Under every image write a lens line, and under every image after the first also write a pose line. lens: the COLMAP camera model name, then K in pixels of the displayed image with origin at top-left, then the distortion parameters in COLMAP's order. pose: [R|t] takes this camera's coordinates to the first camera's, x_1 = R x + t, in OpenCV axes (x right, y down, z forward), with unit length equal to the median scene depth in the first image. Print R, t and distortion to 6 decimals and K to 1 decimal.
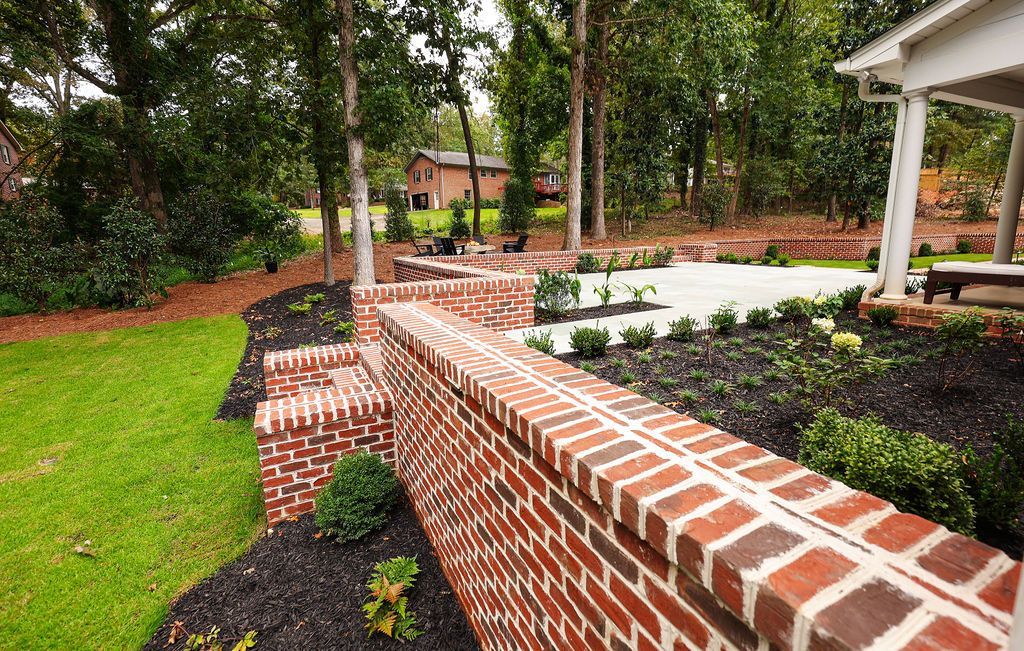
lens RADIAL K [[451.8, 0, 512.9], [0, 451.8, 321.4], [0, 0, 1]] dist [0.023569, -0.000064]
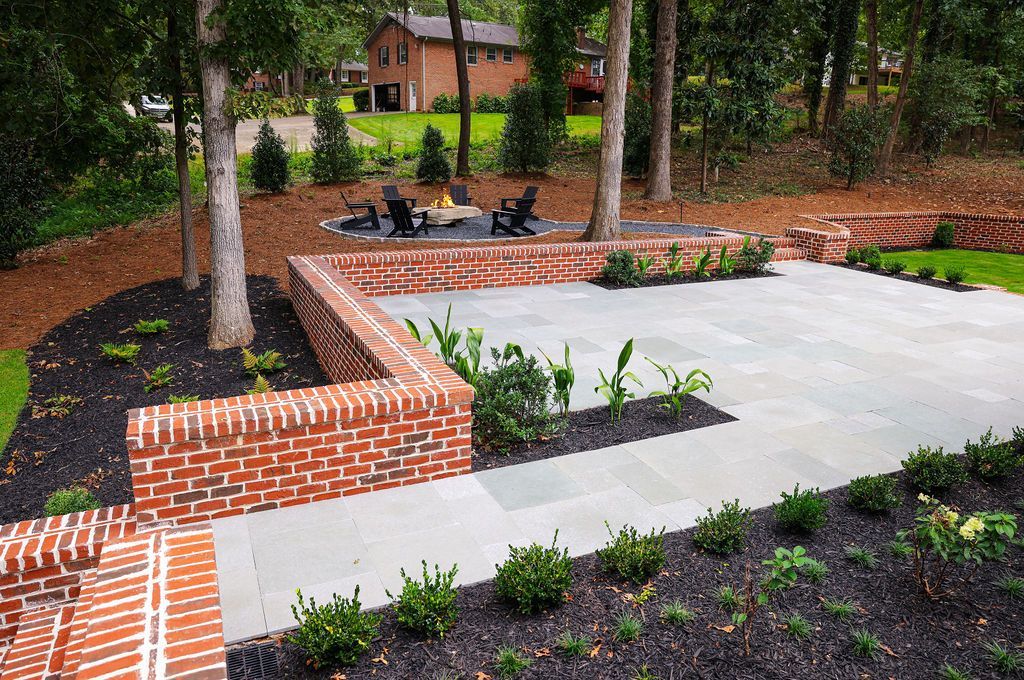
lens RADIAL K [[712.4, 0, 517.8], [0, 712.4, 338.0], [0, 0, 1]] dist [-0.032371, 0.033358]
pose [[0.998561, 0.047790, -0.024338, 0.048555], [-0.045686, 0.995692, 0.080681, -0.093658], [0.028089, -0.079453, 0.996443, 0.057377]]
